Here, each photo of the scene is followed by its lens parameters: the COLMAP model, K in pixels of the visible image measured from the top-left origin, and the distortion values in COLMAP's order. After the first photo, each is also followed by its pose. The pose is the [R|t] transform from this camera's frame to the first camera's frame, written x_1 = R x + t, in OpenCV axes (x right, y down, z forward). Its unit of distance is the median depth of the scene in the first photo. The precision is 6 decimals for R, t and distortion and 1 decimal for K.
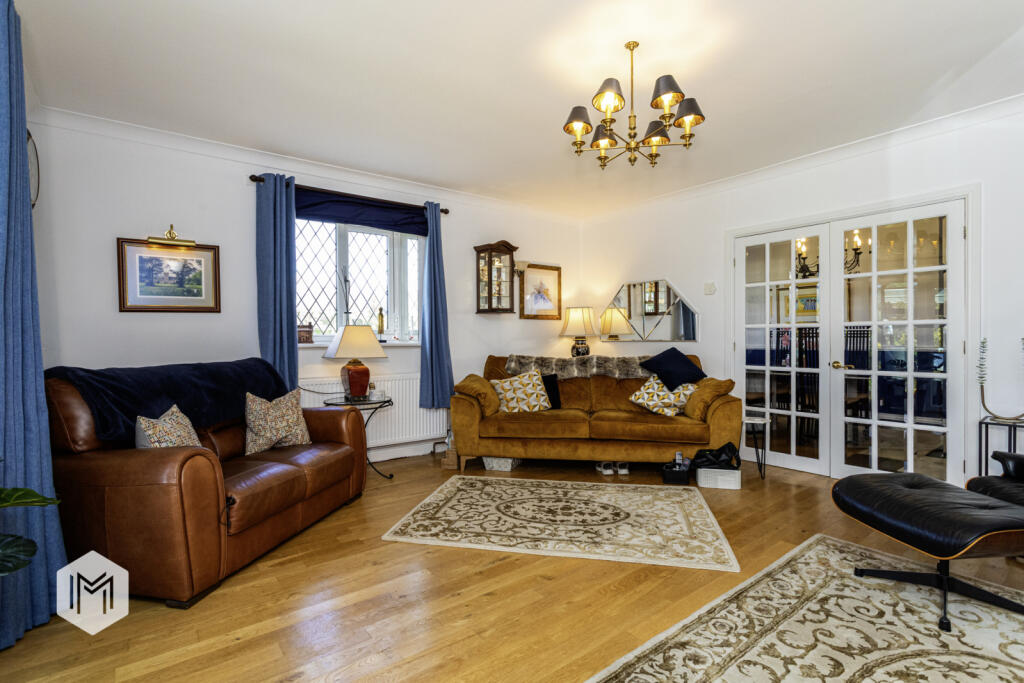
lens RADIAL K [[477.4, 0, 512.0], [0, 477.4, 341.5], [0, 0, 1]] dist [-0.001578, 0.000034]
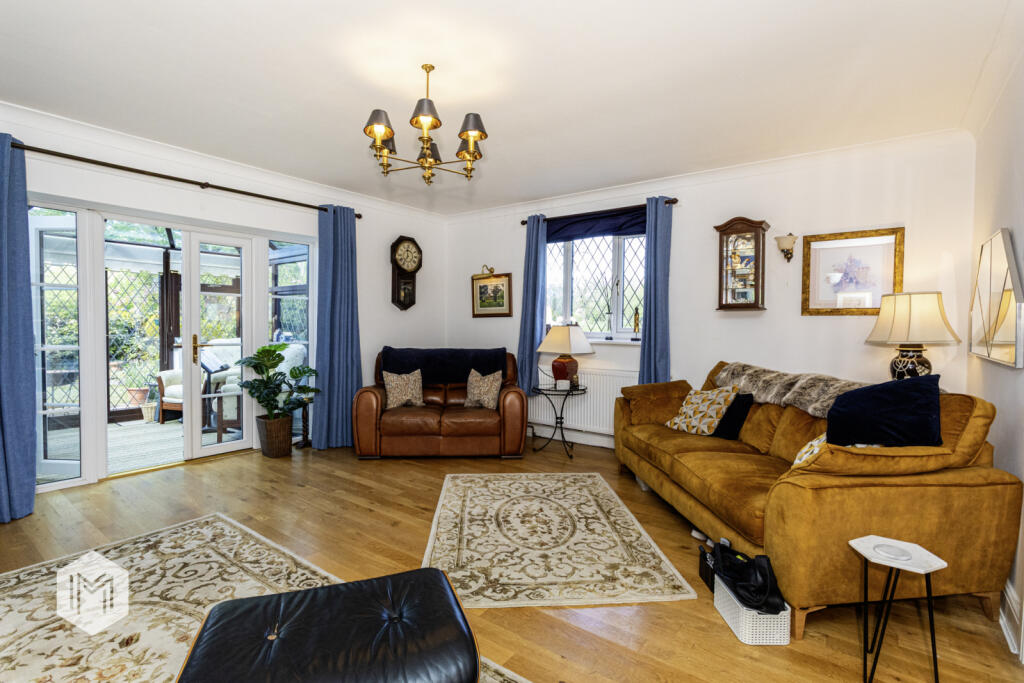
lens RADIAL K [[477.4, 0, 512.0], [0, 477.4, 341.5], [0, 0, 1]] dist [-0.001578, 0.000034]
pose [[0.287530, 0.042942, -0.956809, 0.865116], [-0.019628, 0.999049, 0.038940, -0.040986], [0.957571, 0.007584, 0.288099, 0.572188]]
